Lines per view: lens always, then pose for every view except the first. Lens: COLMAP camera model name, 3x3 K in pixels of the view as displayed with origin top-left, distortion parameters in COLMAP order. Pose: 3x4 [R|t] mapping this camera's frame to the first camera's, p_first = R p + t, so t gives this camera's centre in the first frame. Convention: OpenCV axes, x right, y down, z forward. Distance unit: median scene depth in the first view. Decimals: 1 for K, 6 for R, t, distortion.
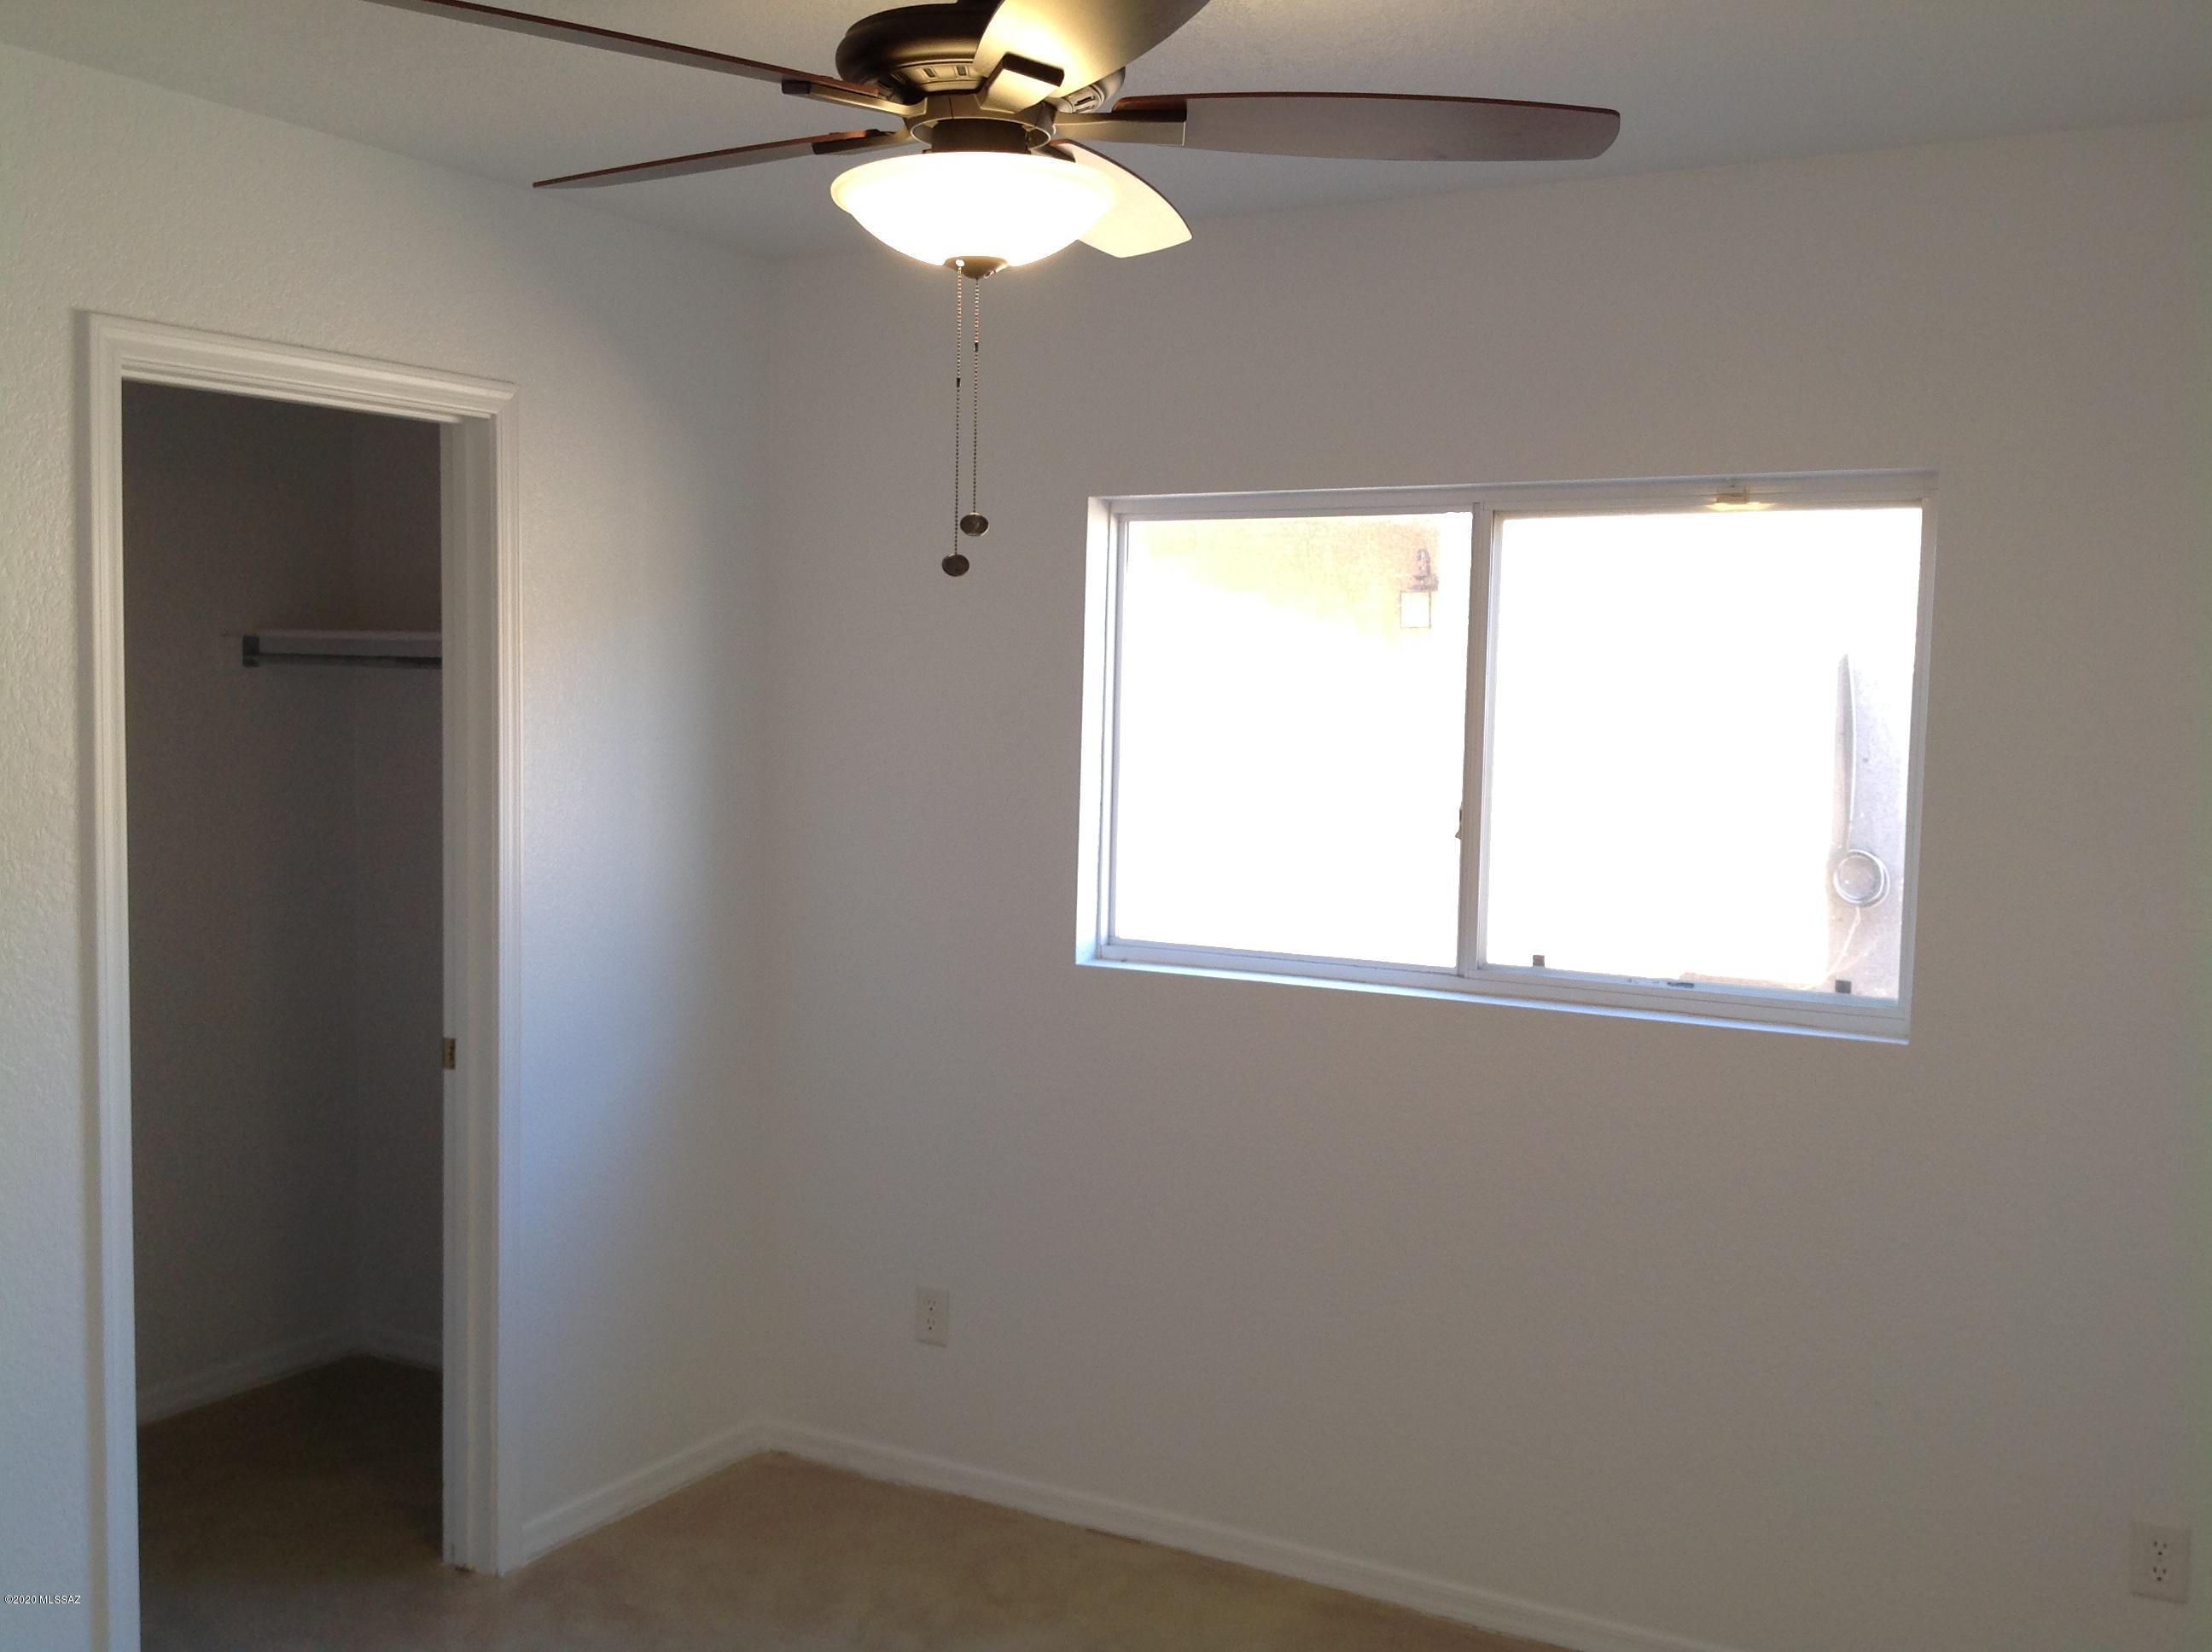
lens RADIAL K [[2234.5, 0, 1106.1], [0, 2234.5, 839.7], [0, 0, 1]] dist [0.030480, 0.000000]
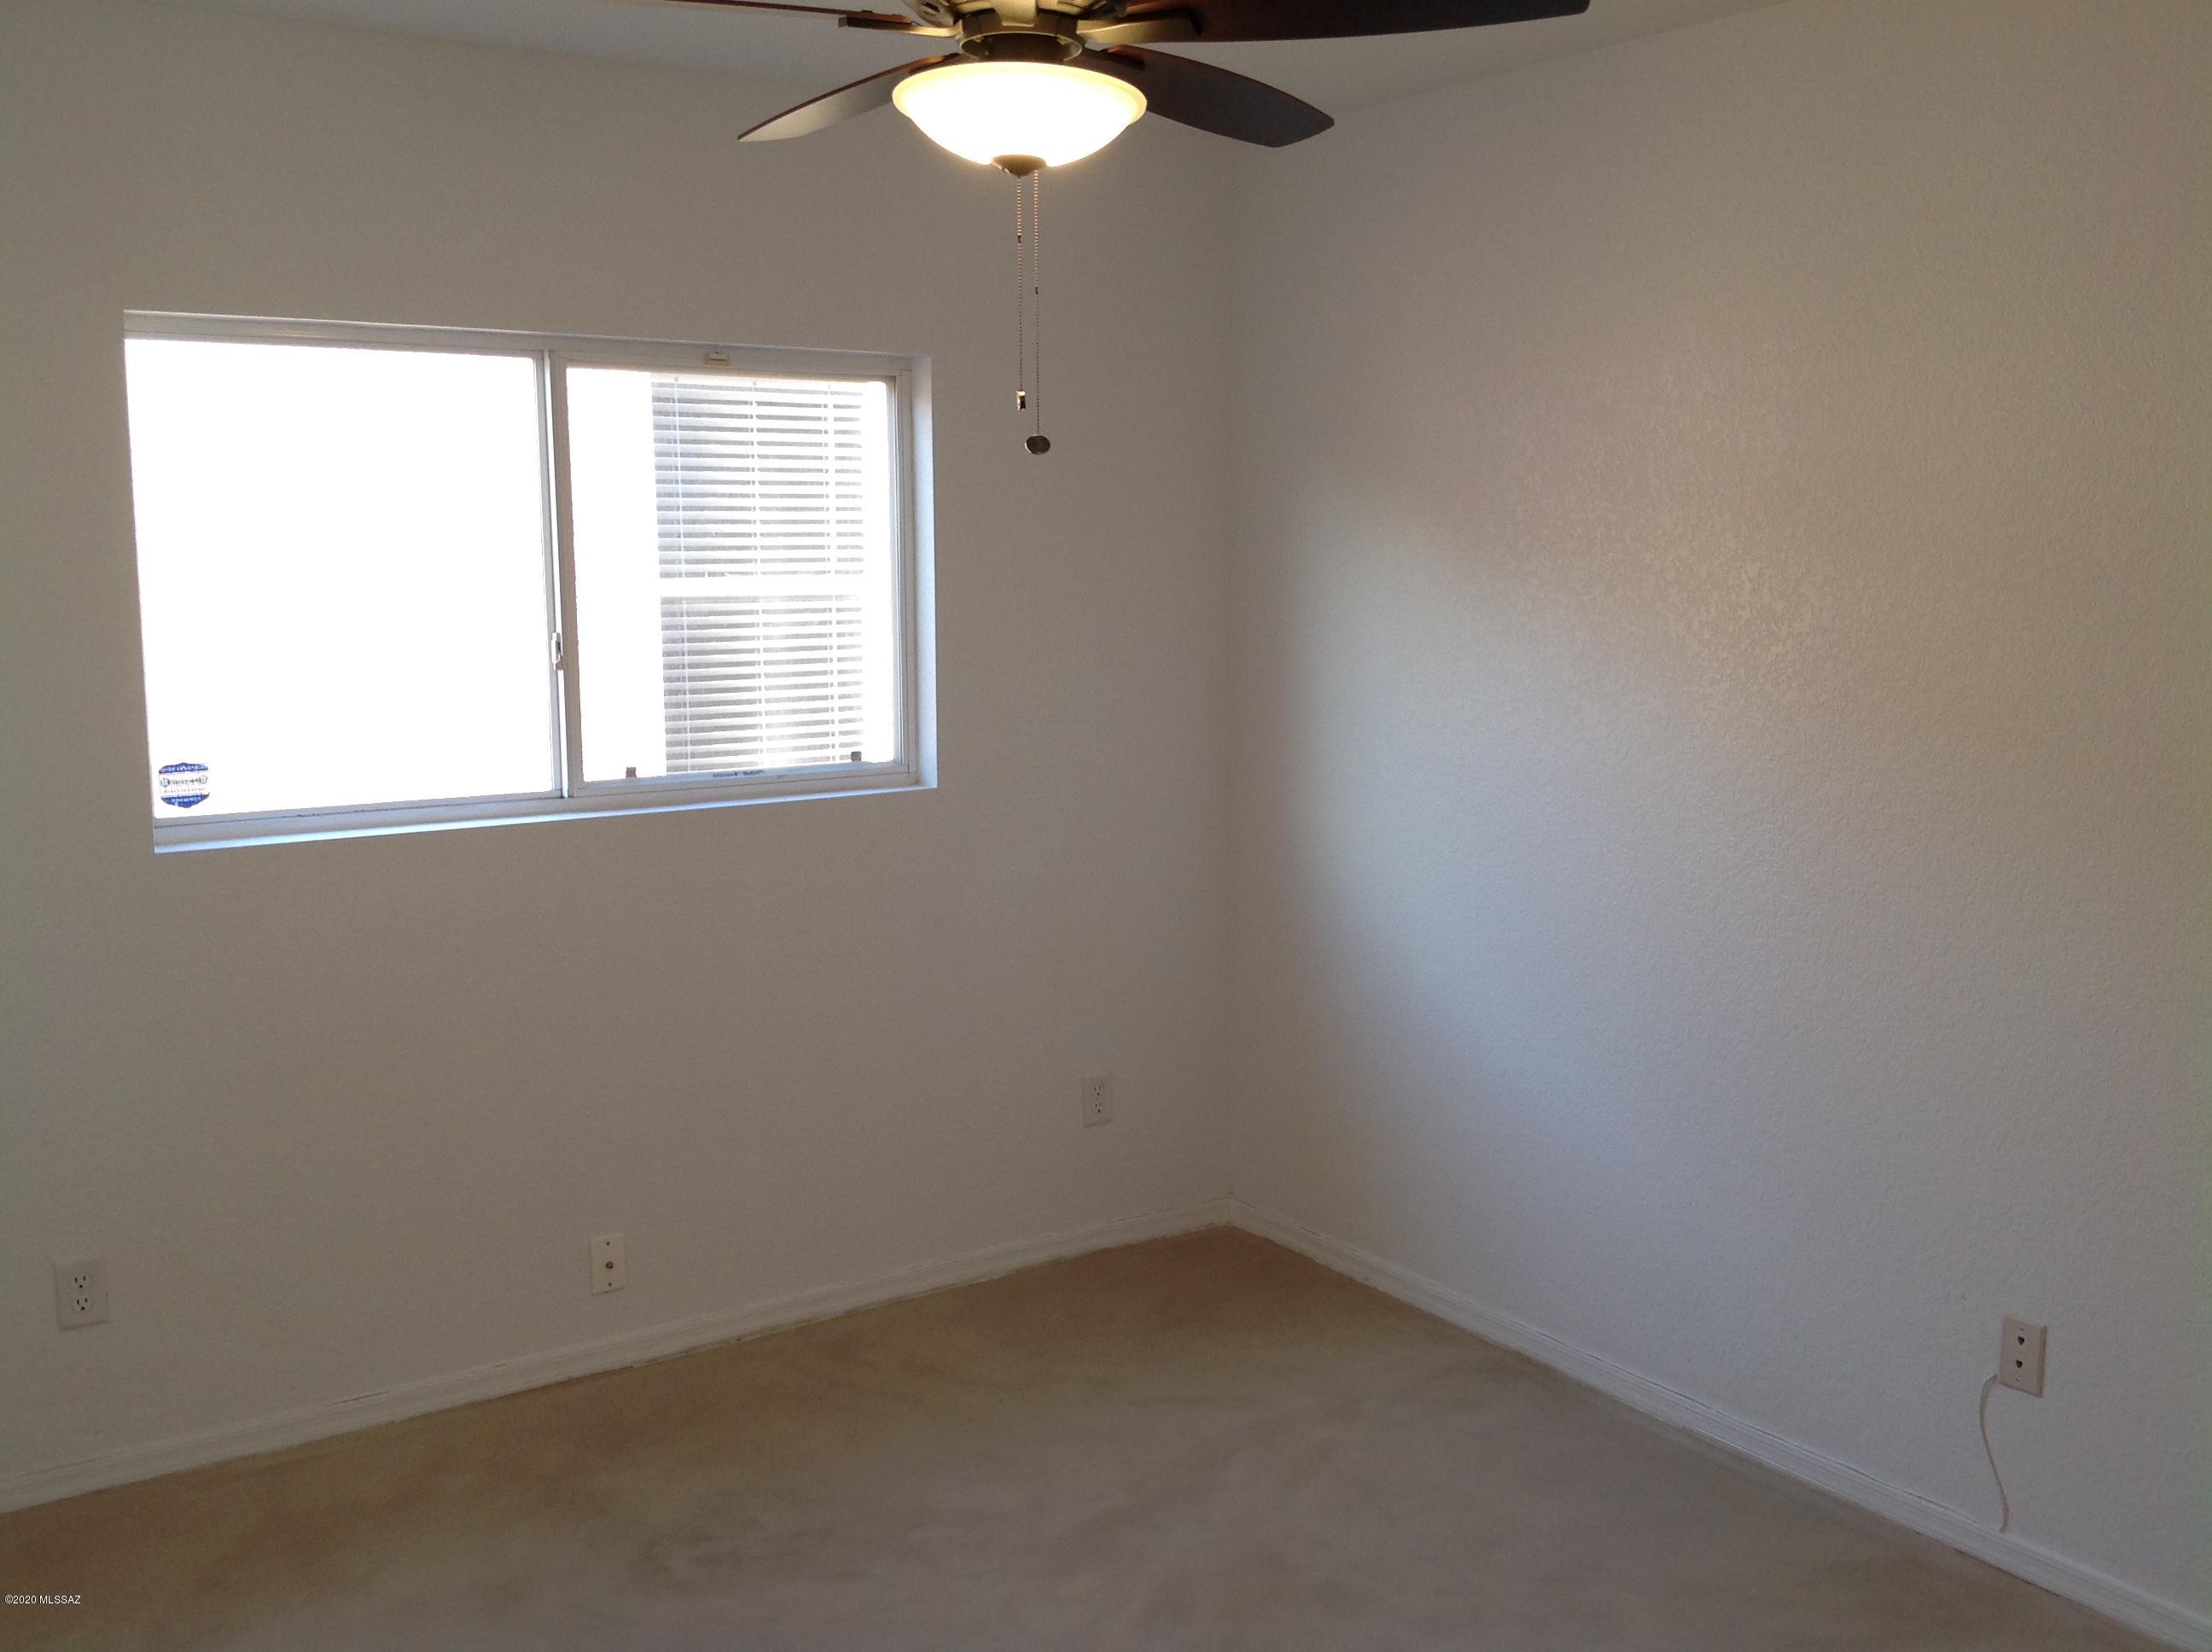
lens RADIAL K [[2234.5, 0, 1105.3], [0, 2234.5, 822.2], [0, 0, 1]] dist [0.030480, 0.000000]
pose [[0.370293, -0.151902, 0.916411, -0.742070], [0.055741, 0.988395, 0.141310, -0.065770], [-0.927241, -0.001245, 0.374463, 0.355434]]
